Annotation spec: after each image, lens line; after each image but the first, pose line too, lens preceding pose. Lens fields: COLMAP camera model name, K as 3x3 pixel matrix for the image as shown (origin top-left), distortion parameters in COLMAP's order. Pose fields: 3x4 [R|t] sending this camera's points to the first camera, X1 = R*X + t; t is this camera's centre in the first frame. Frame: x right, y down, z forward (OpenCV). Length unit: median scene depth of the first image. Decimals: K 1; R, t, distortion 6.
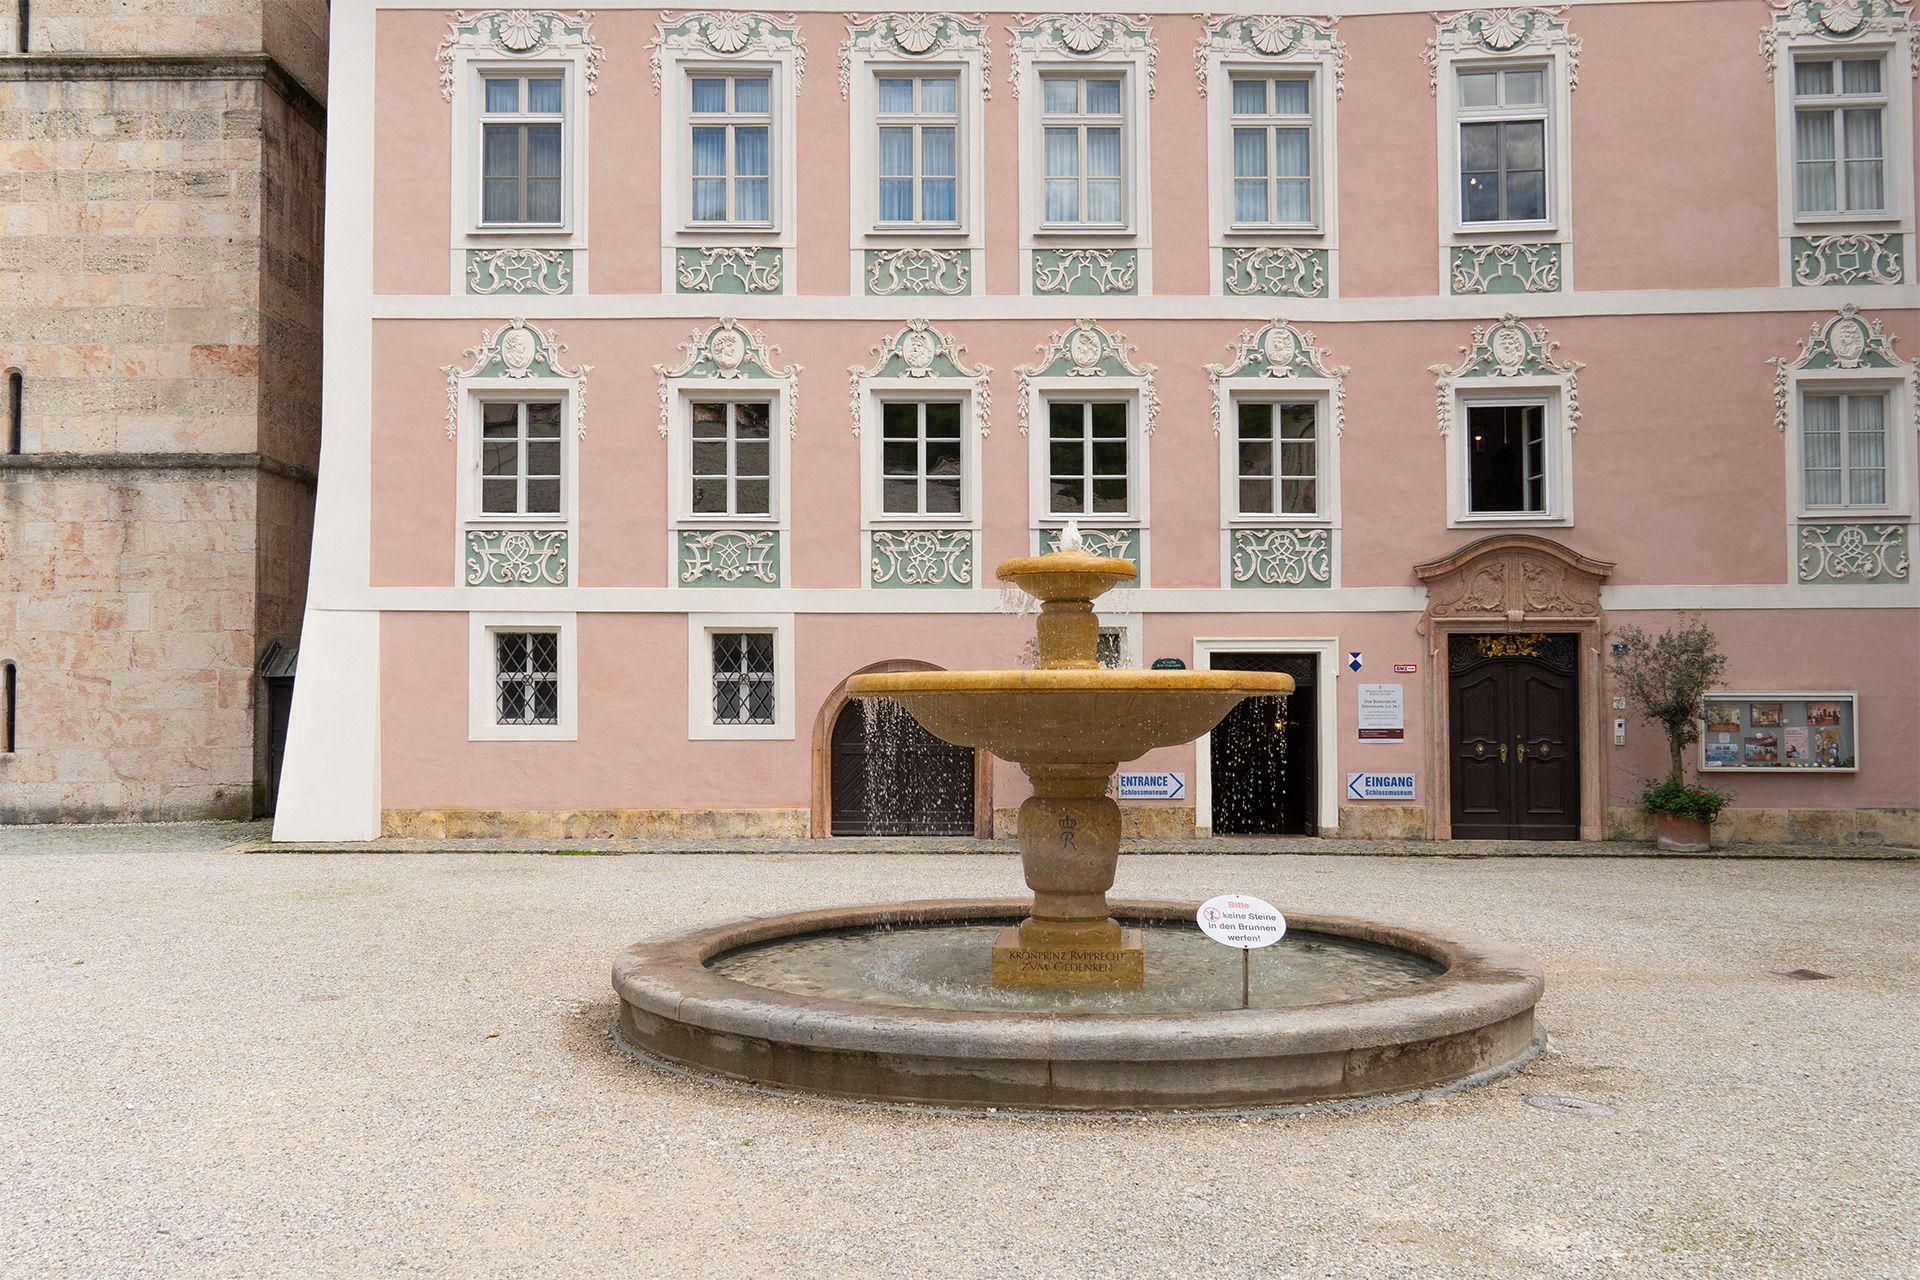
lens RADIAL K [[1658.7, 0, 960.0], [0, 1658.7, 640.0], [0, 0, 1]] dist [-0.001356, -0.006142]
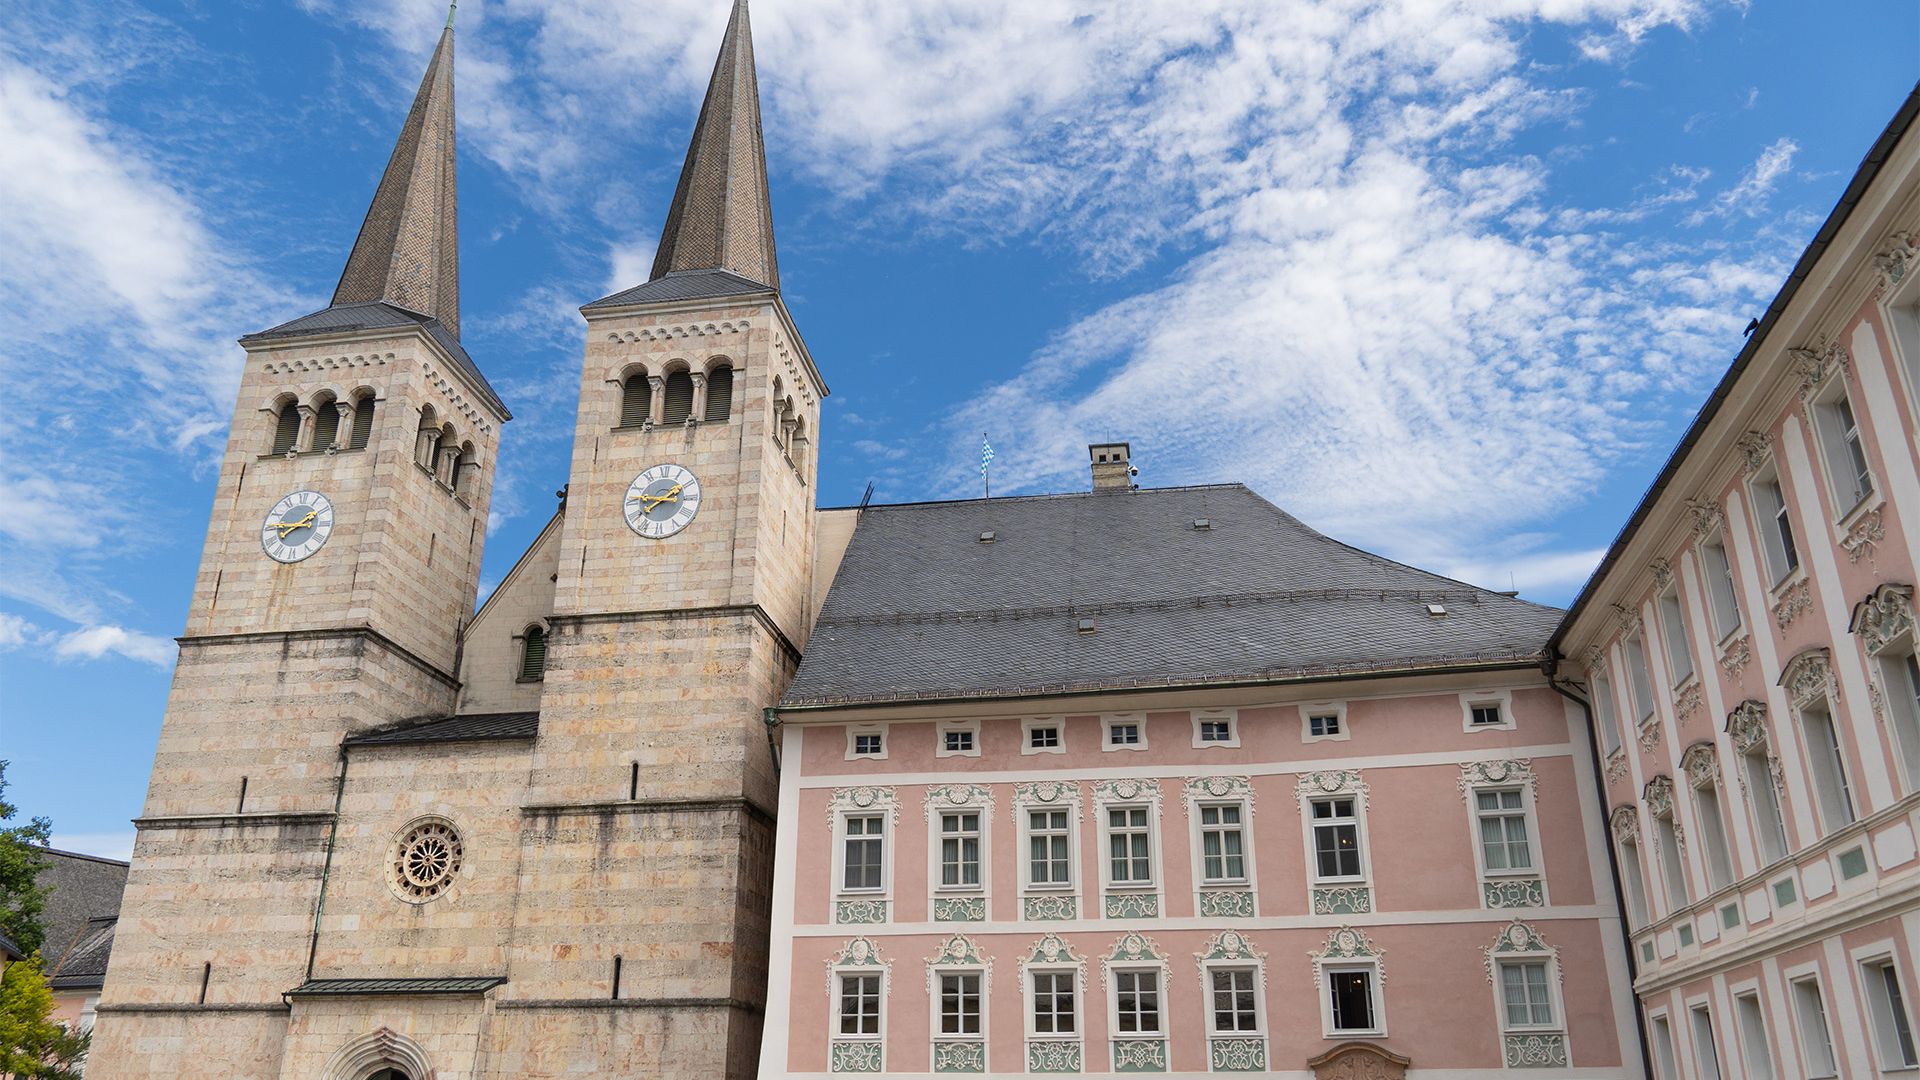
lens RADIAL K [[1412.0, 0, 966.8], [0, 1412.0, 529.7], [0, 0, 1]] dist [-0.021444, -0.003853]
pose [[0.986566, -0.060265, -0.151838, 0.166982], [0.002261, 0.934413, -0.356183, -0.038519], [0.163345, 0.351055, 0.921997, -0.796522]]
